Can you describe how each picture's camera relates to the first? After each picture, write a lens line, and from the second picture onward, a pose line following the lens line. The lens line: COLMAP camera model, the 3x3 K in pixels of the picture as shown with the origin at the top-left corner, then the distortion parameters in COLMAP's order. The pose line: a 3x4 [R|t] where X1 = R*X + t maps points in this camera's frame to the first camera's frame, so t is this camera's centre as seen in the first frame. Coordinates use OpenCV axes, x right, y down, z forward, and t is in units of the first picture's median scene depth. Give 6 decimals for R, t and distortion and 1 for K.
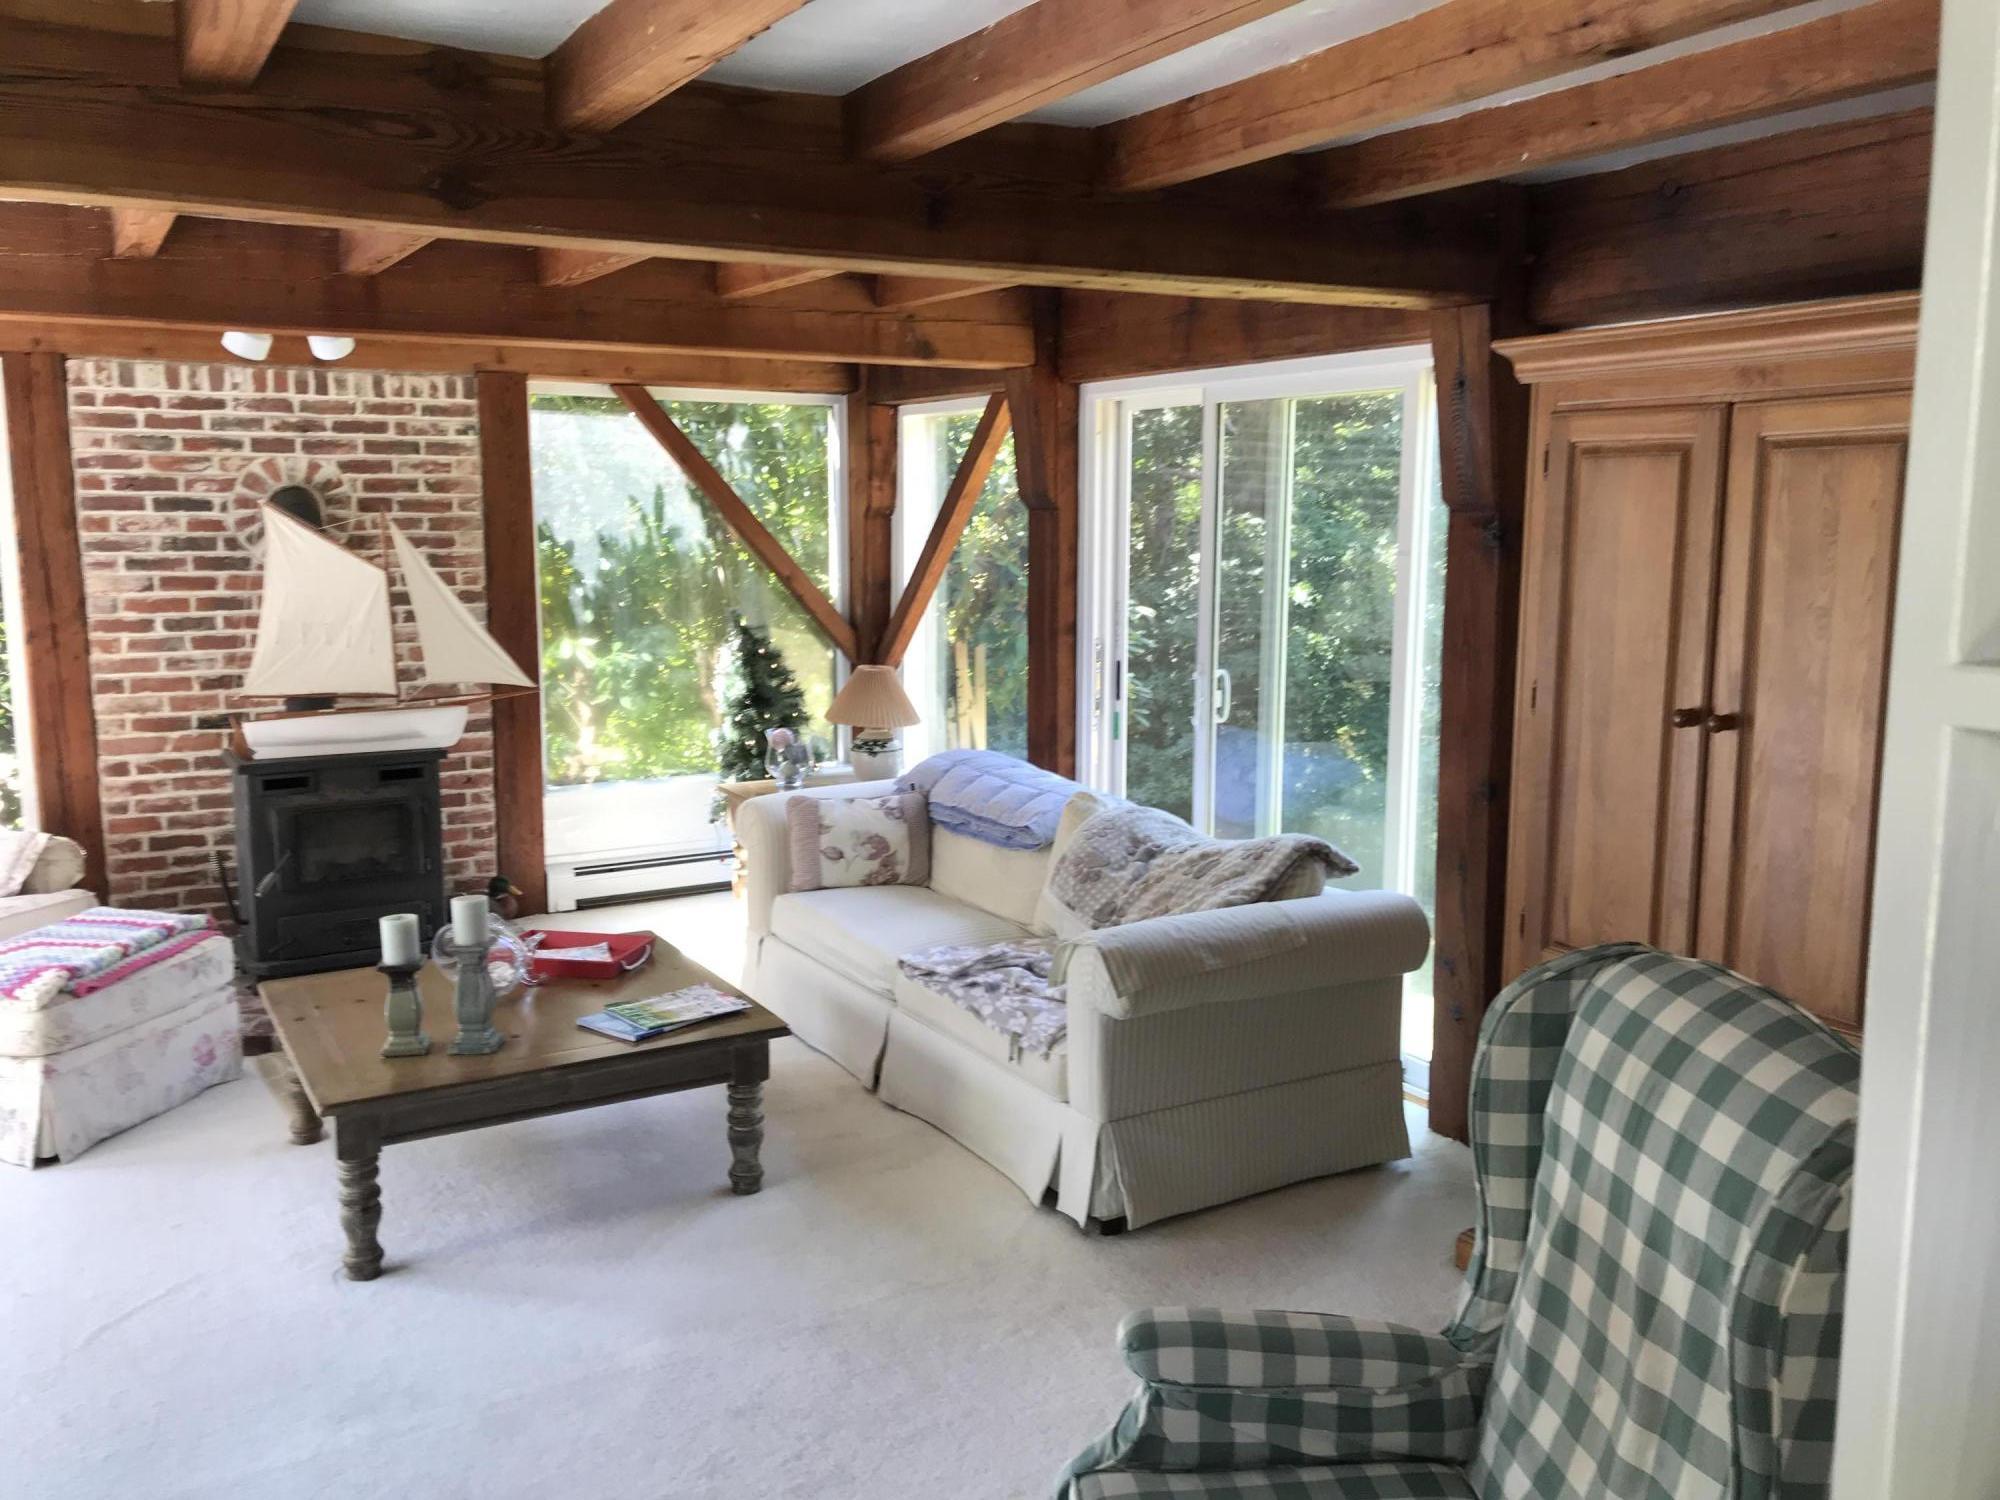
lens RADIAL K [[1644.5, 0, 1011.6], [0, 1644.5, 757.4], [0, 0, 1]] dist [-0.000166, 0.002447]
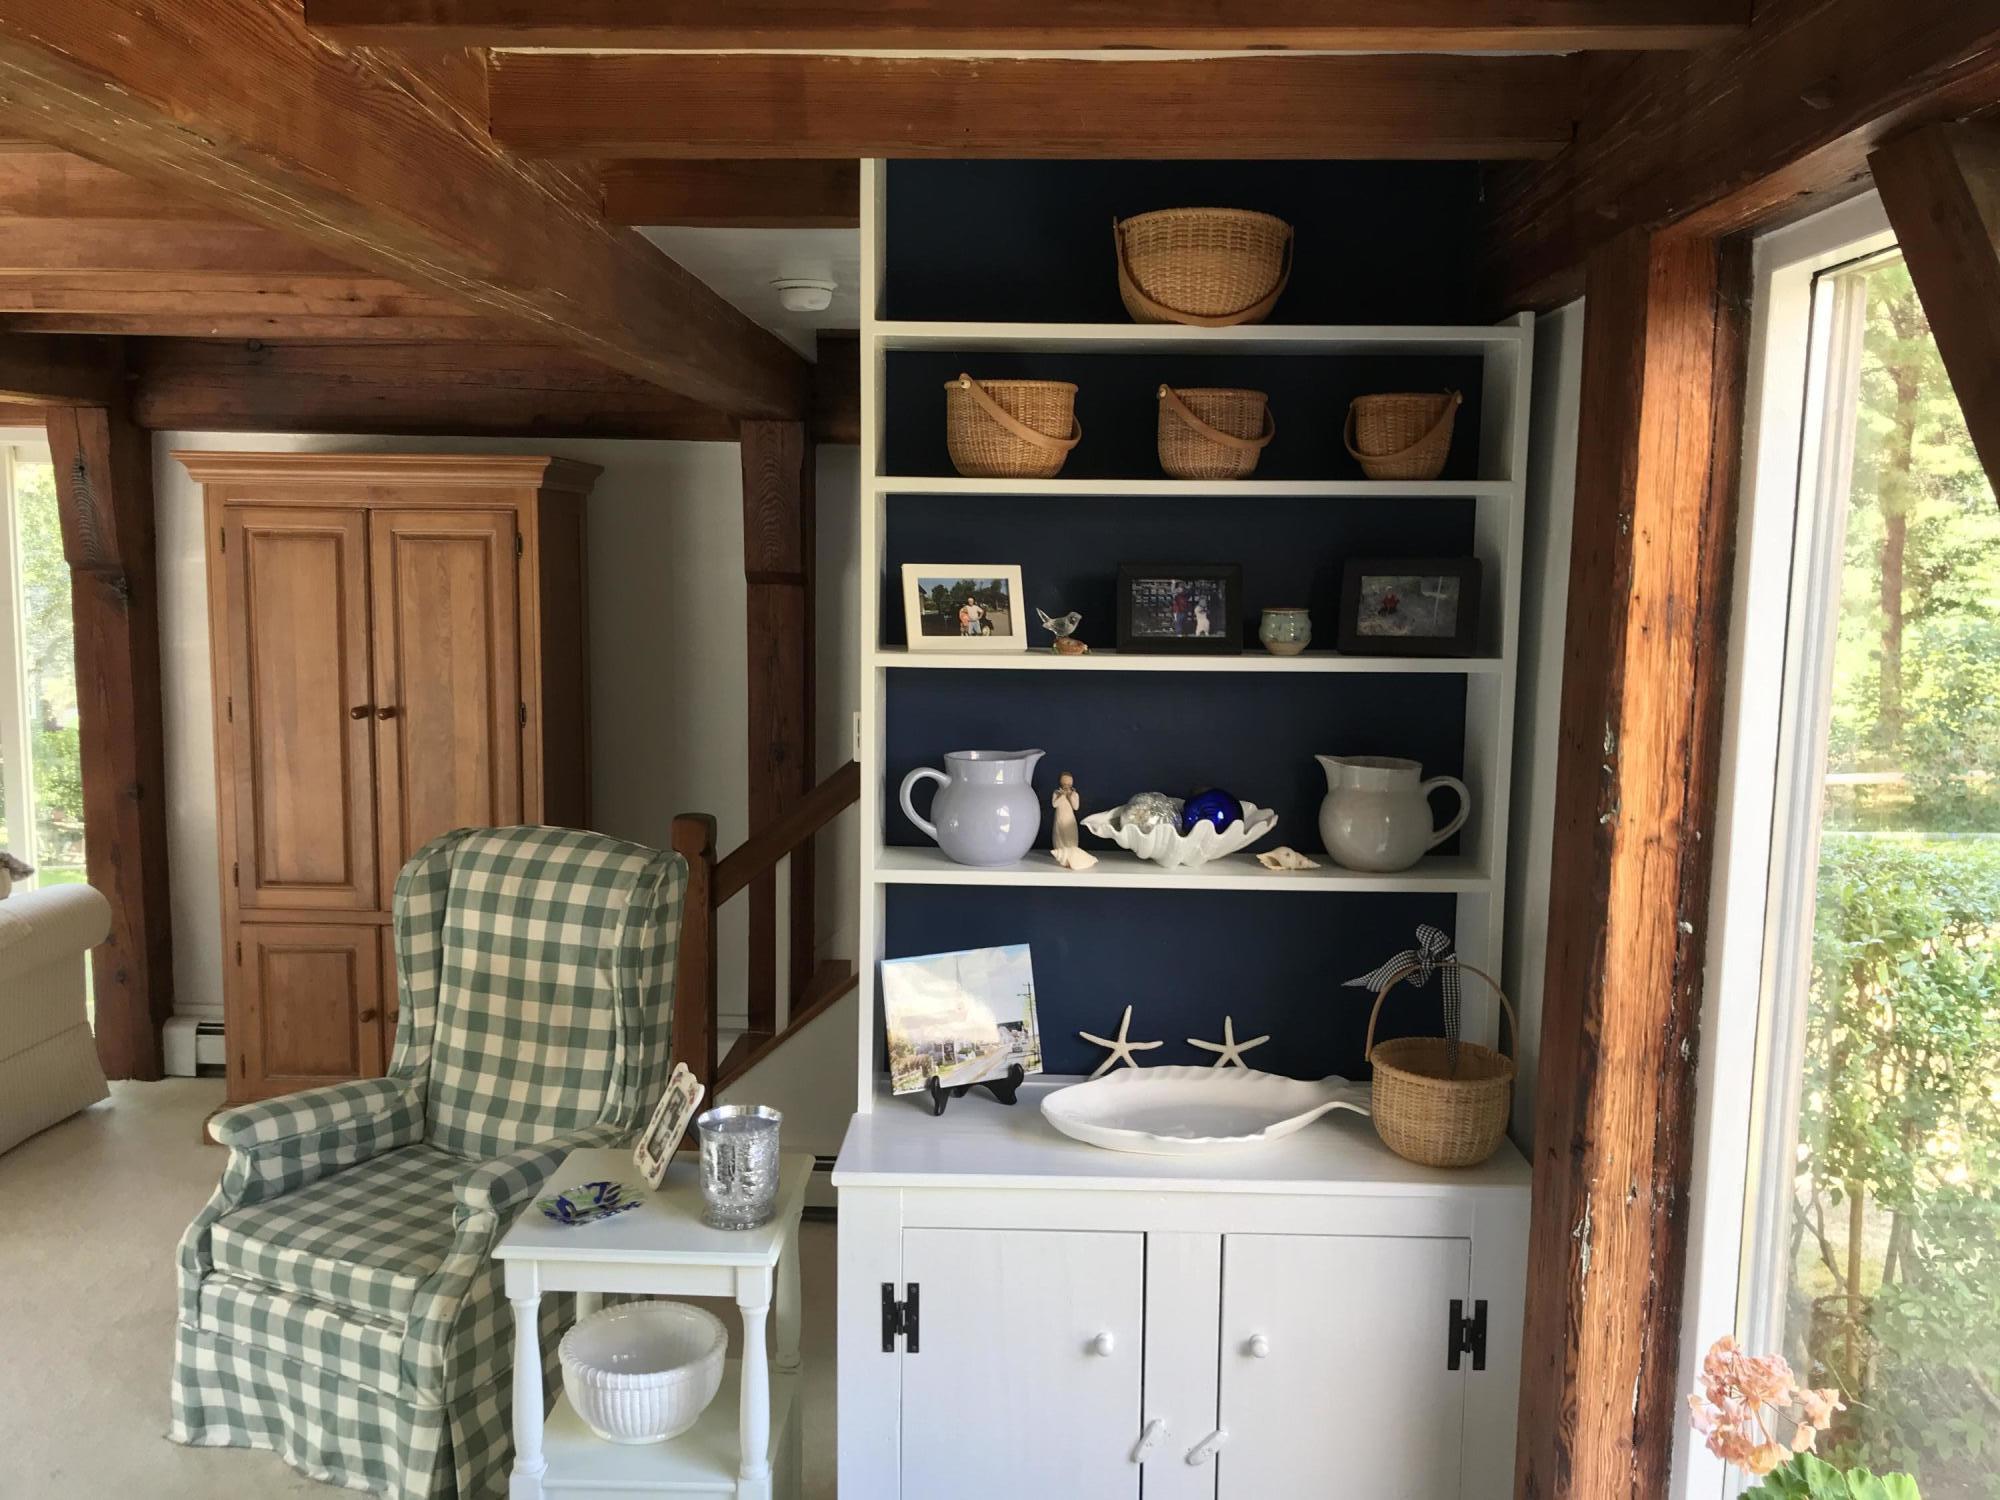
lens RADIAL K [[1606.6, 0, 1002.6], [0, 1606.6, 739.7], [0, 0, 1]] dist [0.083302, -0.135854]
pose [[0.535412, -0.091710, 0.839597, -0.570648], [0.109821, 0.993207, 0.038456, 0.009189], [-0.837420, 0.071615, 0.541847, -0.334498]]
